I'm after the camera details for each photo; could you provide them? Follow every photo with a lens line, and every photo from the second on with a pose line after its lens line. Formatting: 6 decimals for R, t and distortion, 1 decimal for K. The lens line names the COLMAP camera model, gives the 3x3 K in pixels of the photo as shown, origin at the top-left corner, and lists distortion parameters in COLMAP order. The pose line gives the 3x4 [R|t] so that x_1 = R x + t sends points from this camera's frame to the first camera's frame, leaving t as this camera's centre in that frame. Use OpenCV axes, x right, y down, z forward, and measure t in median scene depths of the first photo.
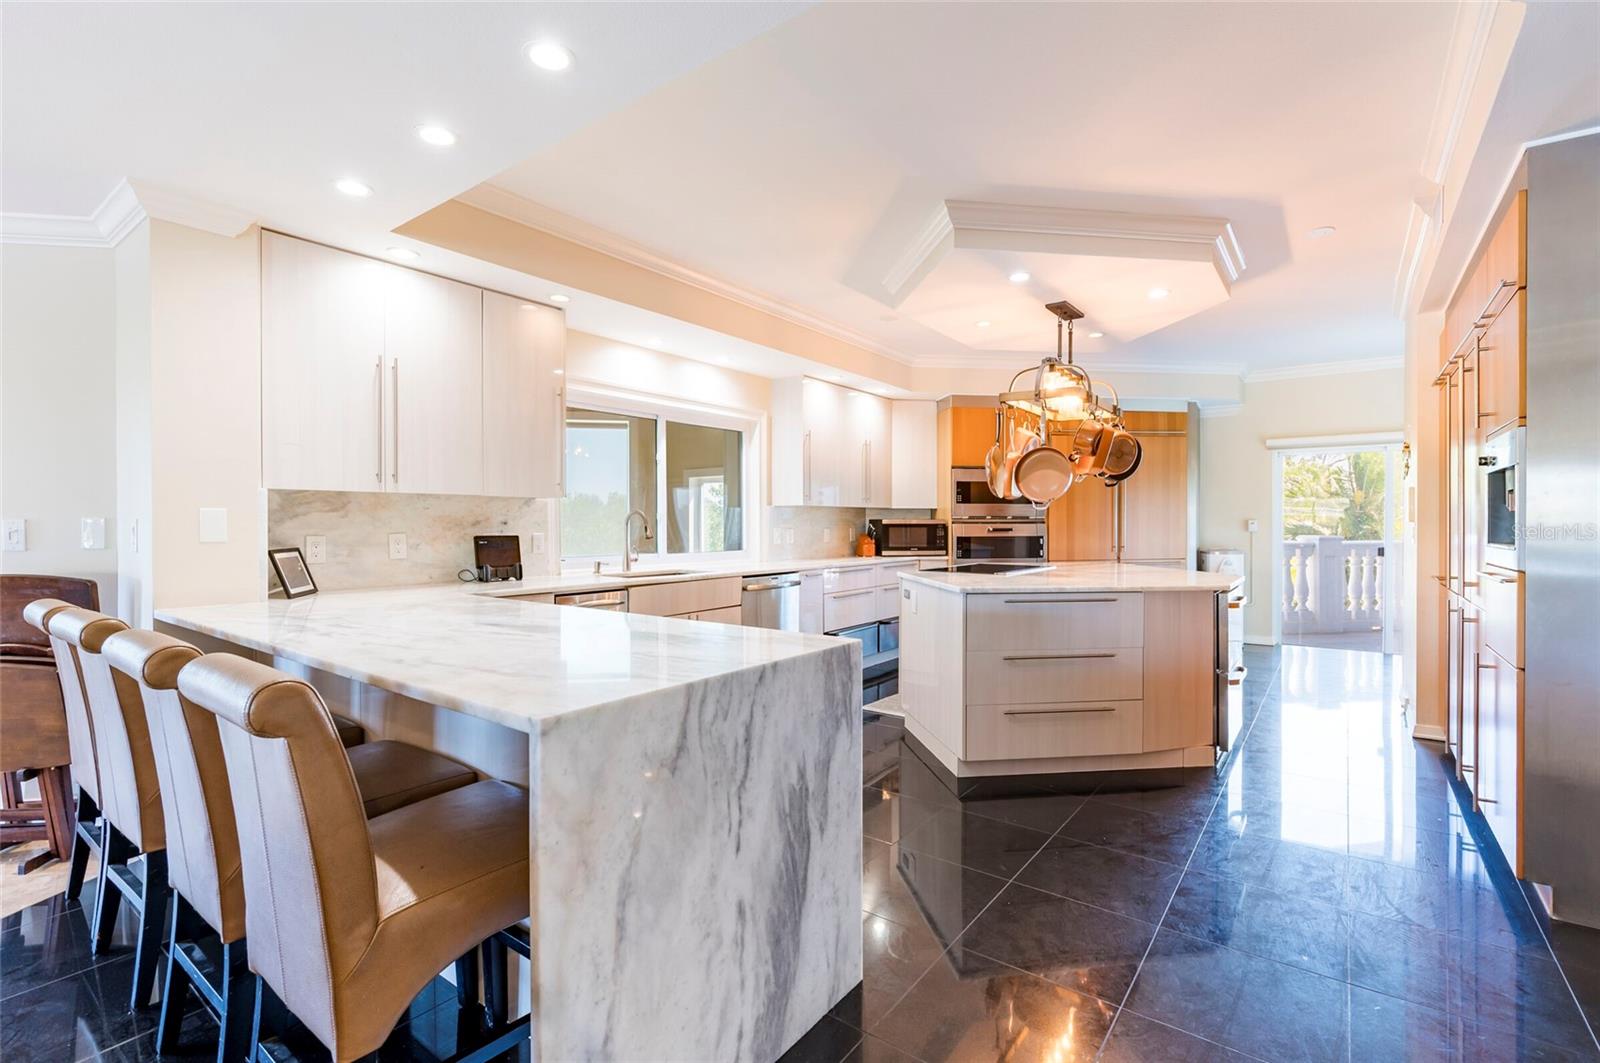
lens RADIAL K [[724.6, 0, 800.0], [0, 724.6, 531.5], [0, 0, 1]] dist [0.002480, 0.000051]
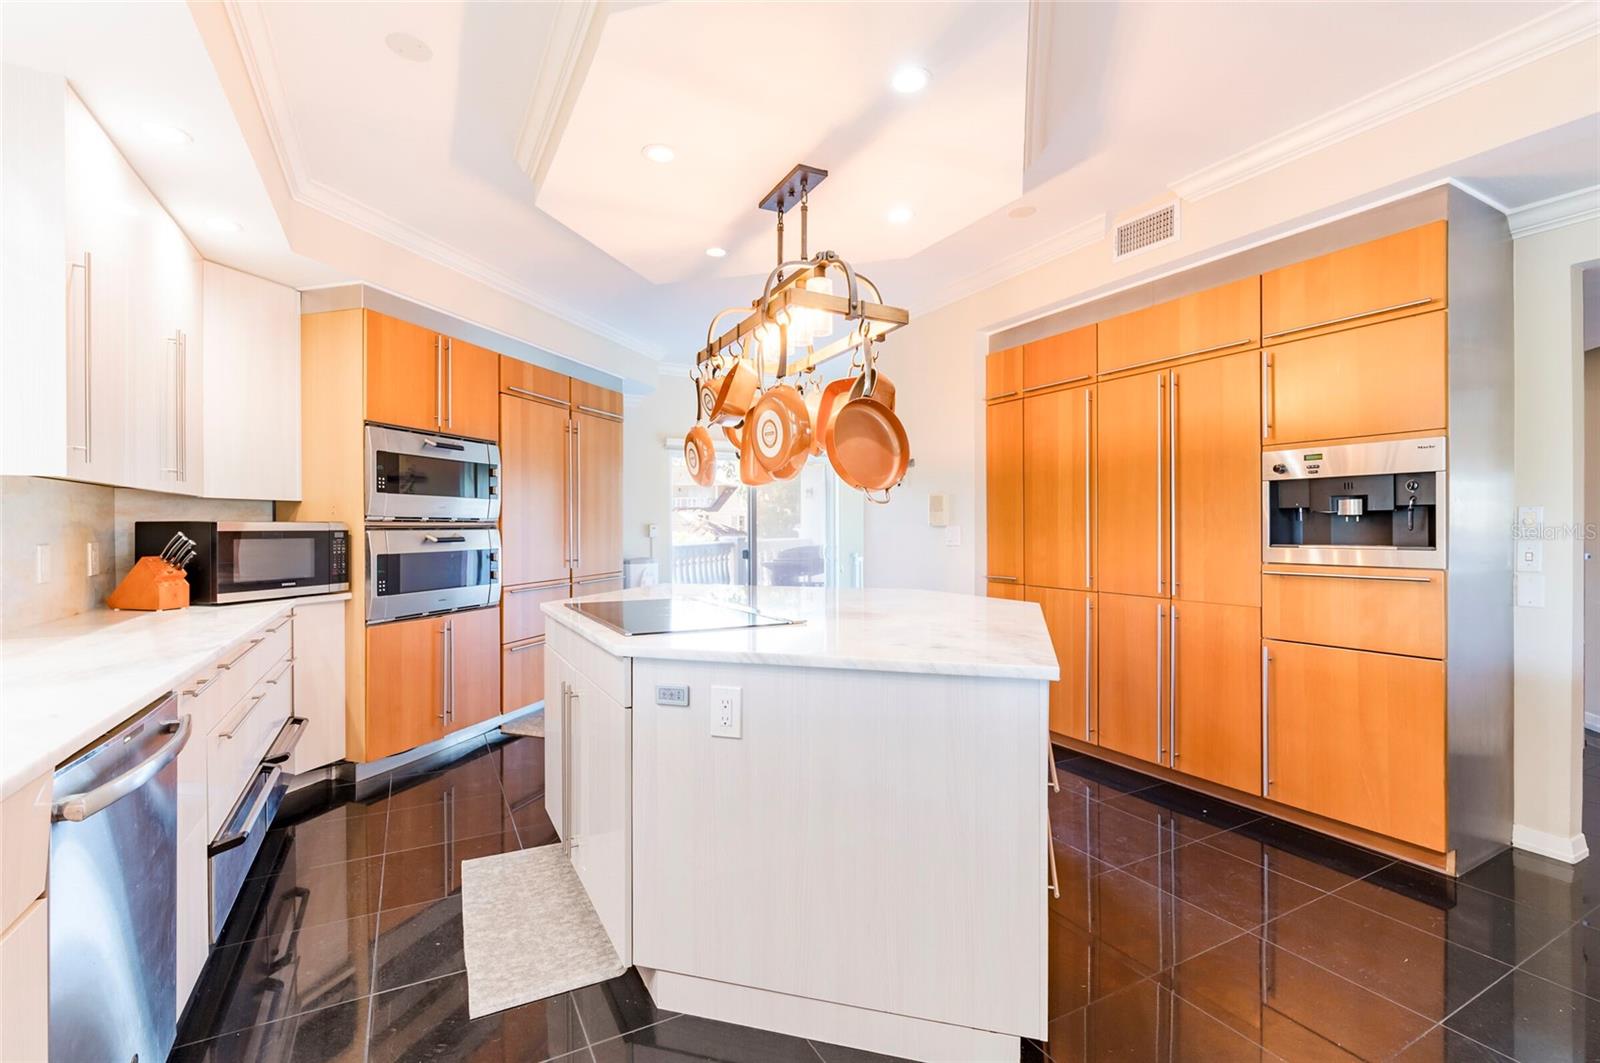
lens RADIAL K [[724.6, 0, 800.0], [0, 724.6, 531.5], [0, 0, 1]] dist [0.002480, 0.000051]
pose [[0.419759, -0.006496, 0.907612, -0.189916], [0.014036, 0.999901, 0.000665, -0.008406], [-0.907527, 0.012460, 0.419809, 0.687933]]
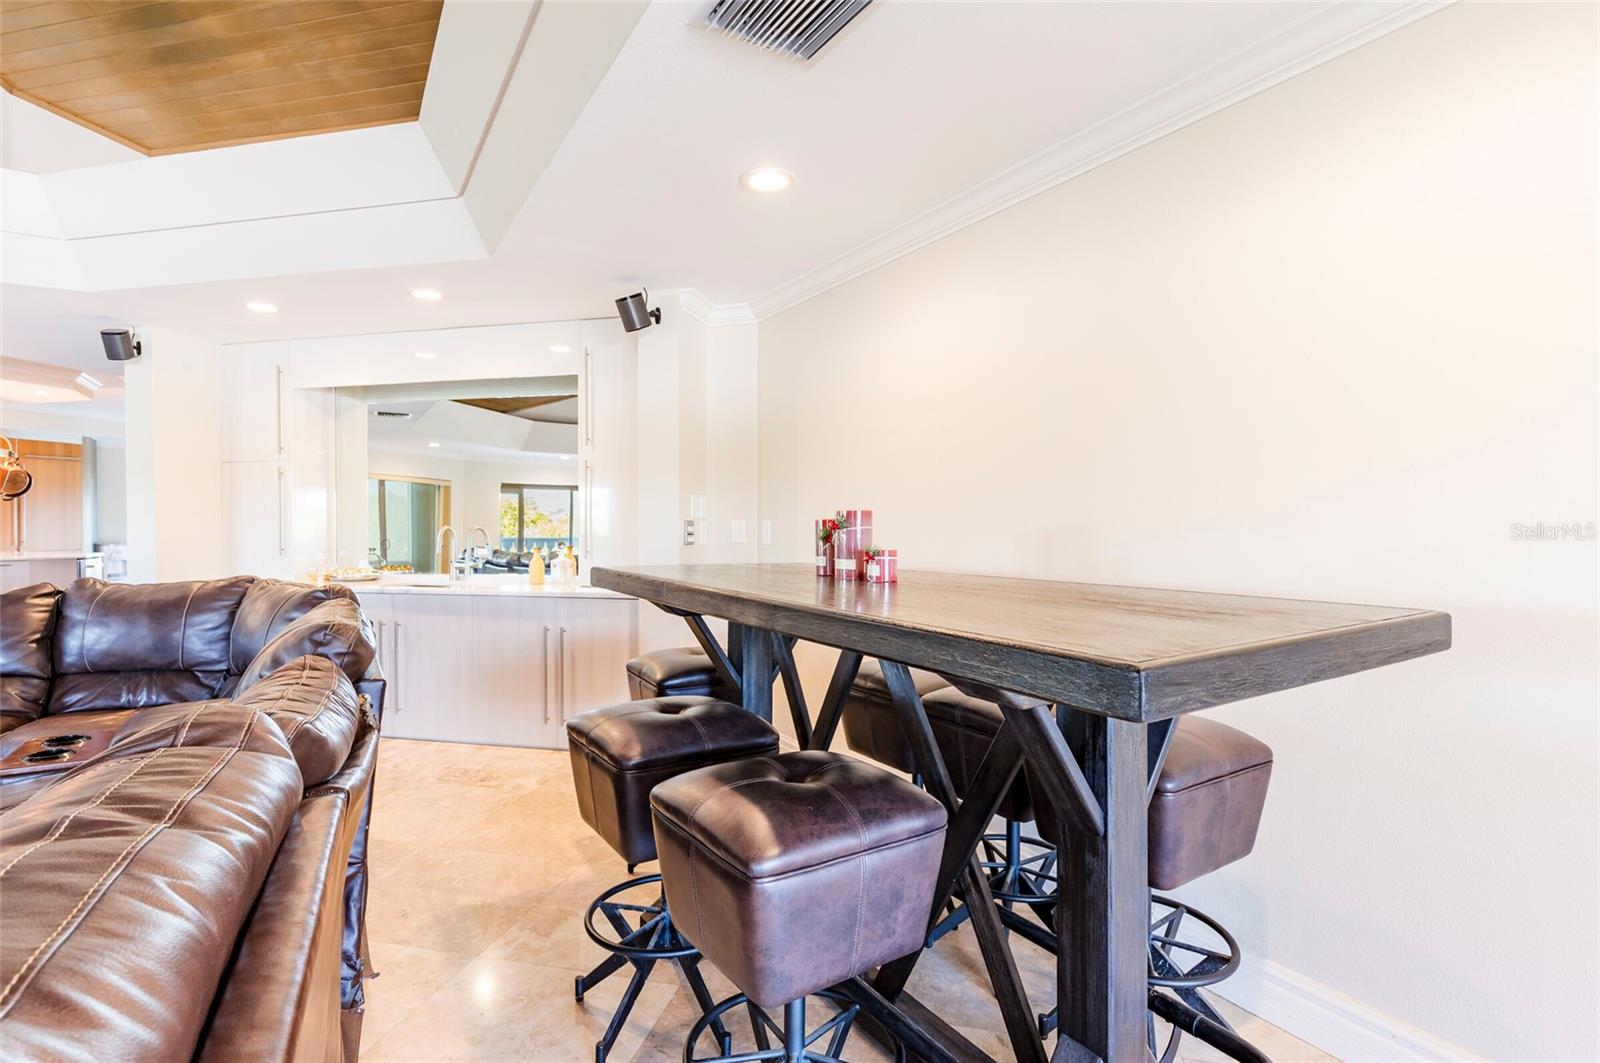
lens RADIAL K [[758.6, 0, 800.0], [0, 758.6, 531.5], [0, 0, 1]] dist [-0.000323, -0.000546]
pose [[0.360831, -0.009459, 0.932583, -0.481938], [0.009620, 0.999933, 0.006420, 0.010435], [-0.932582, 0.006655, 0.360898, -1.190555]]
